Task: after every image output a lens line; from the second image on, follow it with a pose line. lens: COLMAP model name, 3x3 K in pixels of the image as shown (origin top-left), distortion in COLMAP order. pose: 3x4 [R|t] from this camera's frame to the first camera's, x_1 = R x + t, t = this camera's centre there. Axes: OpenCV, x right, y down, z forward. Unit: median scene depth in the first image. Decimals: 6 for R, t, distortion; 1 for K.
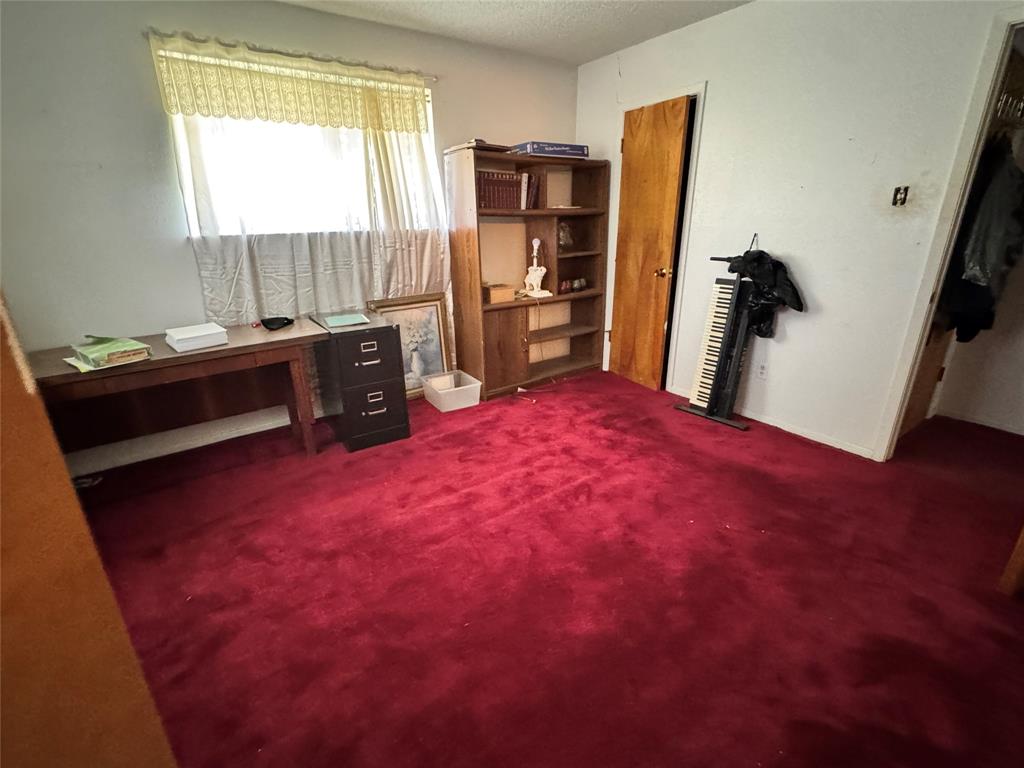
lens RADIAL K [[474.5, 0, 507.4], [0, 474.5, 386.6], [0, 0, 1]] dist [0.001054, -0.000598]
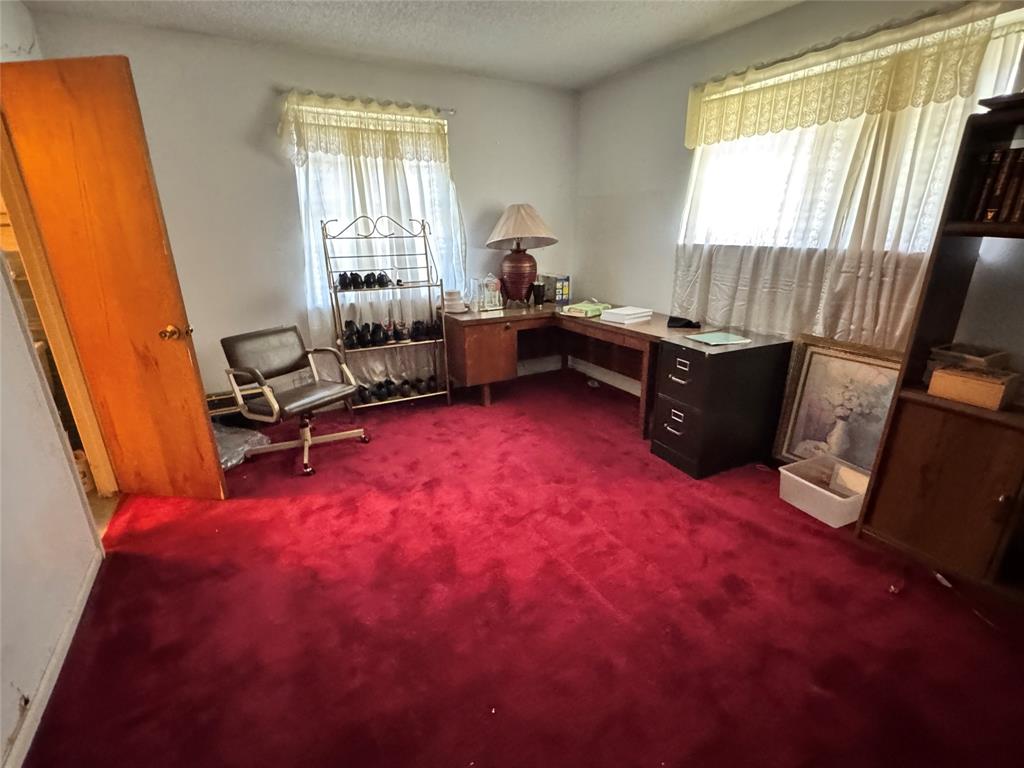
lens RADIAL K [[474.5, 0, 508.3], [0, 474.5, 381.7], [0, 0, 1]] dist [0.001054, -0.000598]
pose [[-0.122359, 0.331884, -0.935351, 0.630585], [-0.323387, 0.877668, 0.353721, -0.264397], [0.938322, 0.345762, -0.000063, 0.634449]]
